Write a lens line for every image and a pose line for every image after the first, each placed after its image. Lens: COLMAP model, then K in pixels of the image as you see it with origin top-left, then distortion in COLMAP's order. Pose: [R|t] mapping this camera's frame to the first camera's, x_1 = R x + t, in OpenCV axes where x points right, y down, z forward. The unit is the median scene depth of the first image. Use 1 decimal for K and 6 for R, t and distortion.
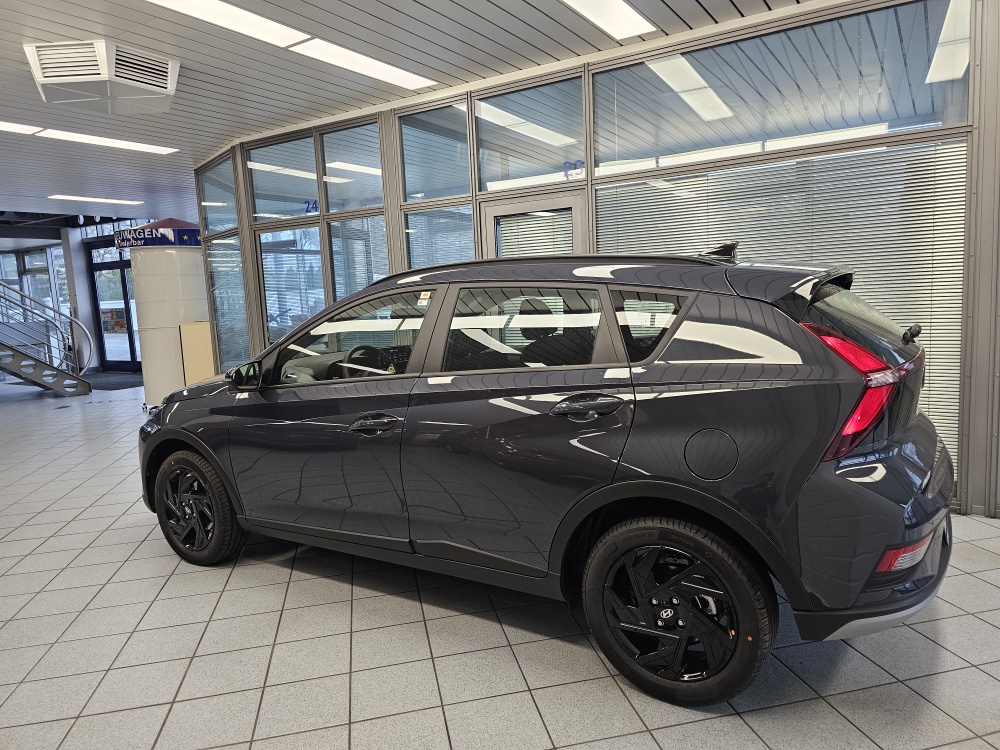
lens RADIAL K [[665.6, 0, 504.1], [0, 665.6, 372.3], [0, 0, 1]] dist [0.077281, -0.080190]
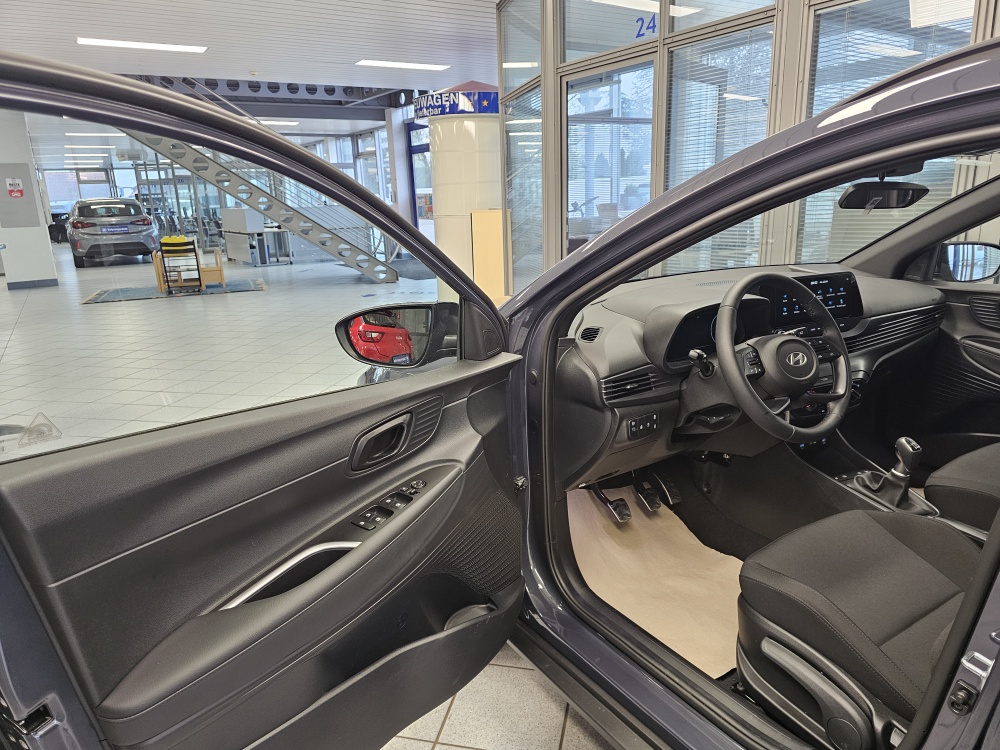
lens RADIAL K [[679.0, 0, 499.0], [0, 679.0, 370.0], [0, 0, 1]] dist [0.080976, -0.109970]
pose [[0.902351, 0.125066, -0.412457, -0.052062], [-0.062175, 0.984736, 0.162570, -0.011941], [0.426493, -0.121051, 0.896354, 0.159379]]
